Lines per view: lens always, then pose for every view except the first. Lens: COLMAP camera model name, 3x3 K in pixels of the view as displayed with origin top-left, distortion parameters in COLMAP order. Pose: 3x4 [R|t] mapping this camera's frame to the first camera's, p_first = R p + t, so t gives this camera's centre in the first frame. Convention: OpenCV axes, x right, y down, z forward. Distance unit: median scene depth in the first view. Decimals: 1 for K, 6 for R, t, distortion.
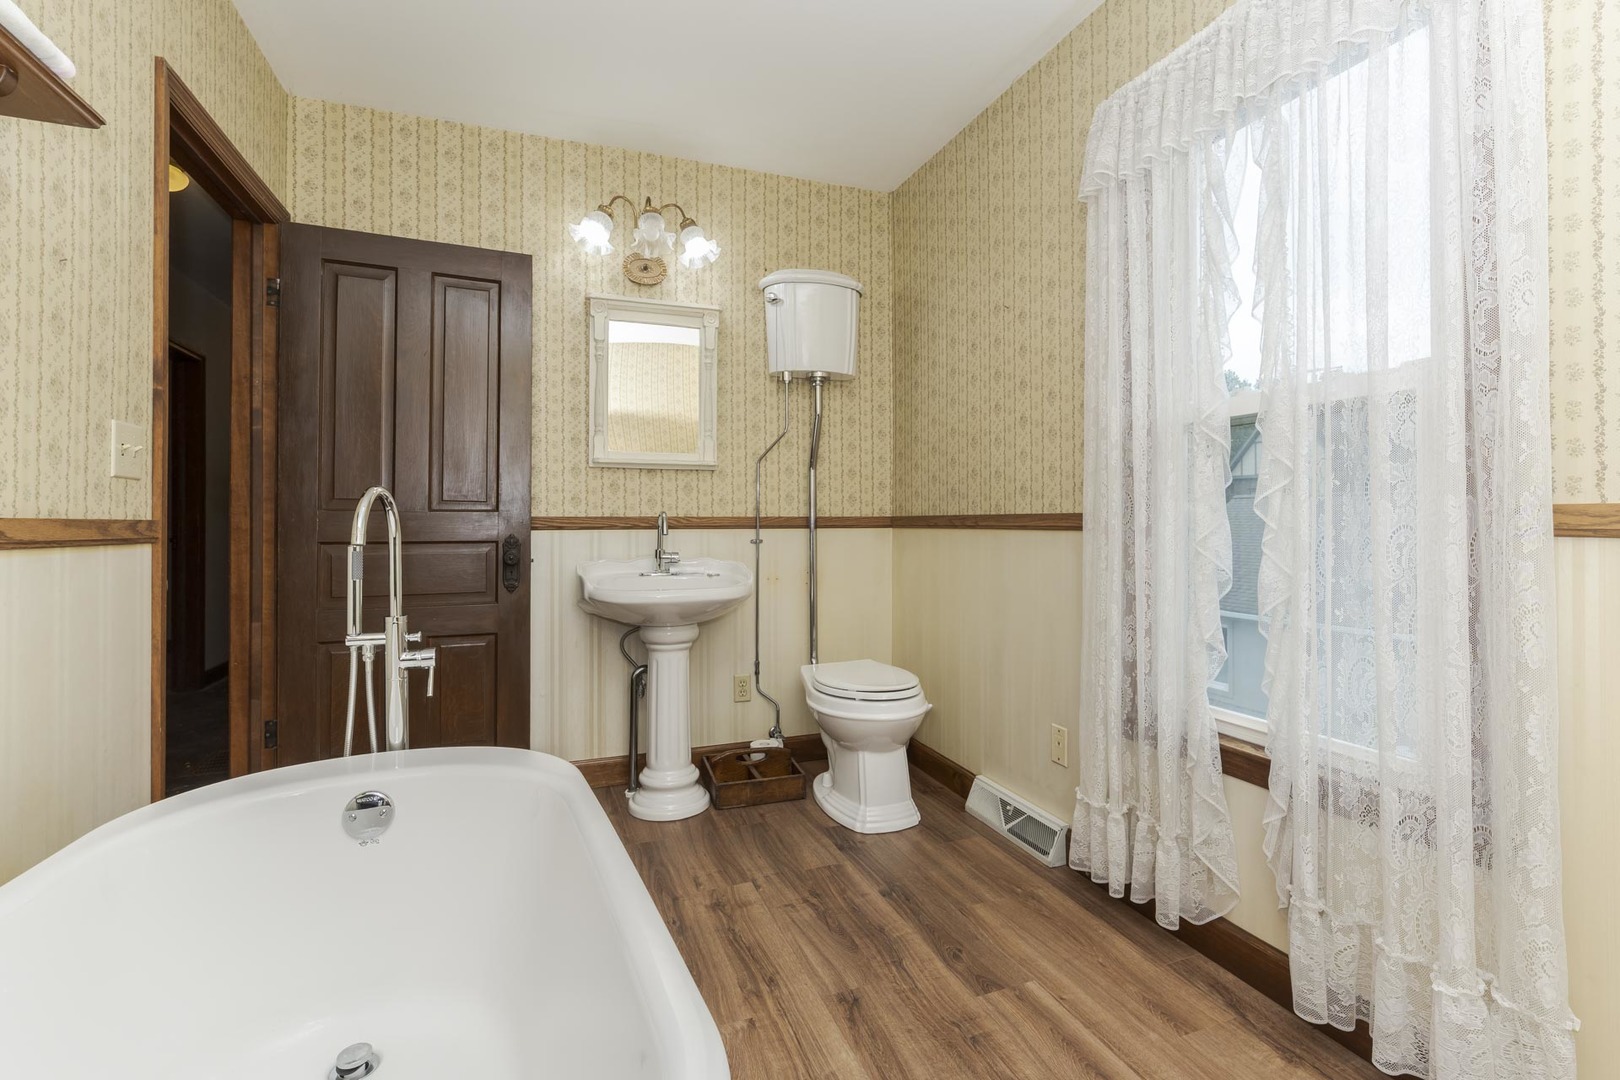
lens RADIAL K [[715.6, 0, 811.6], [0, 715.6, 509.3], [0, 0, 1]] dist [-0.000714, 0.000083]
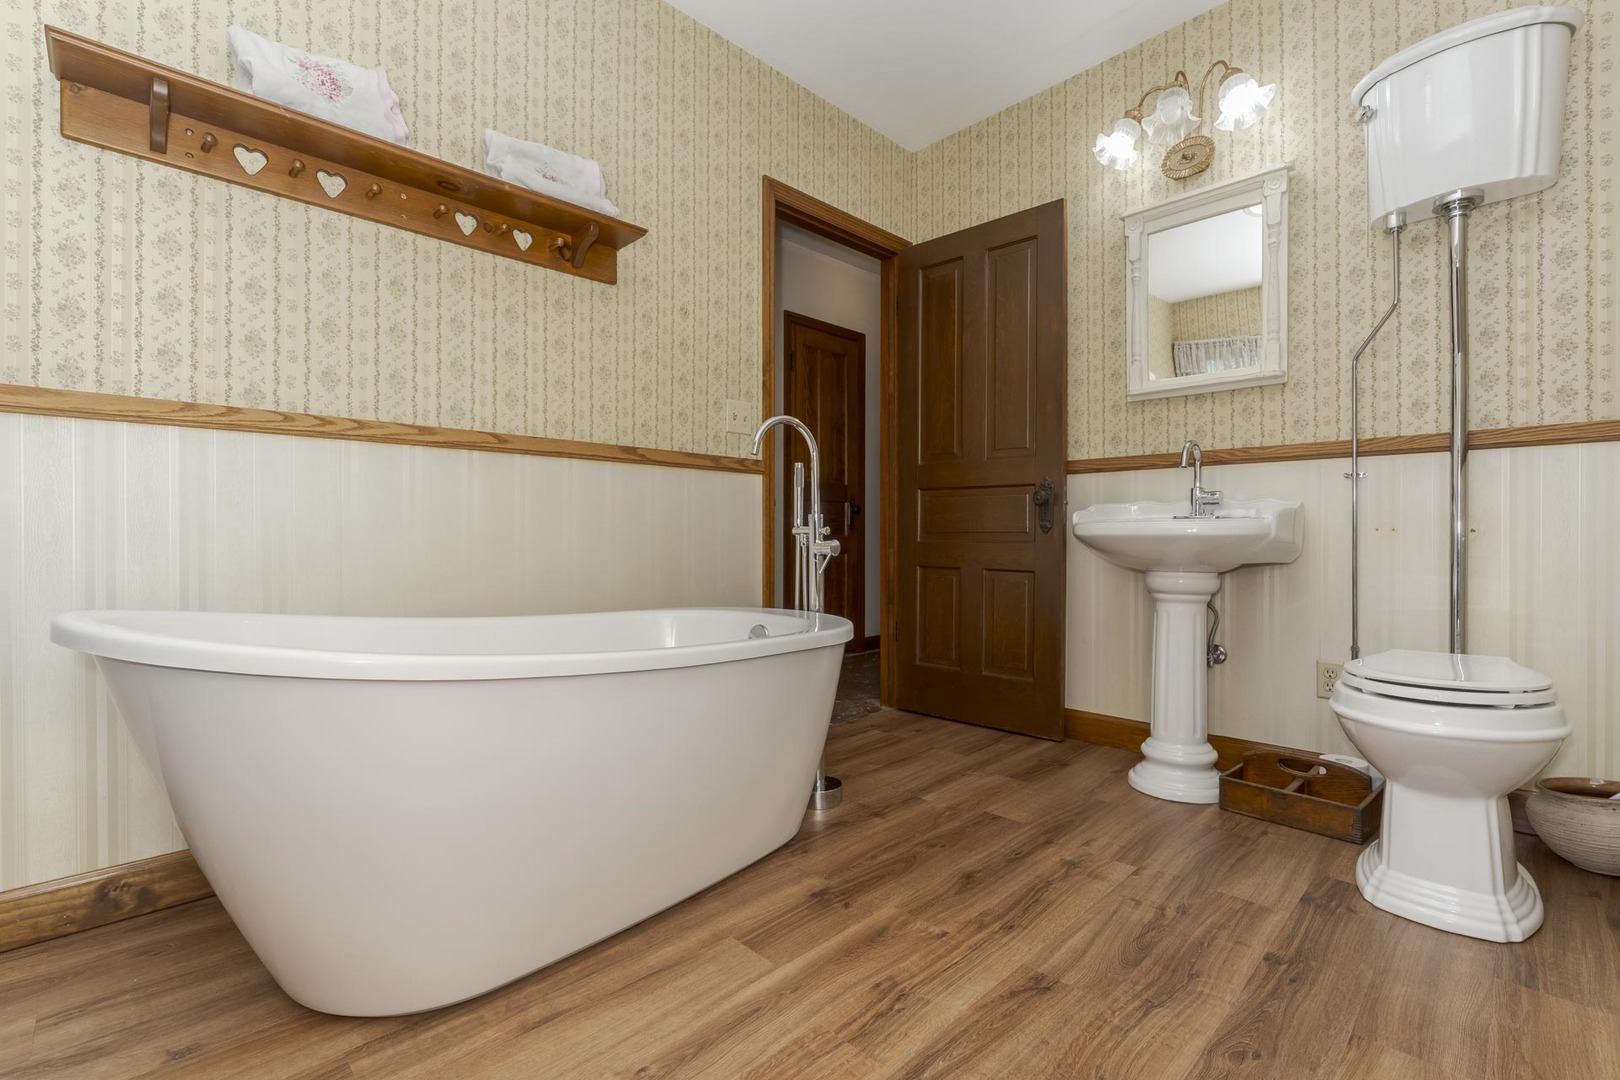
lens RADIAL K [[739.6, 0, 830.4], [0, 739.6, 536.5], [0, 0, 1]] dist [-0.003059, -0.000326]
pose [[0.410139, 0.004976, -0.912009, 0.459216], [0.008304, 0.999923, 0.009190, 0.116378], [0.911985, -0.011343, 0.410066, 0.296479]]
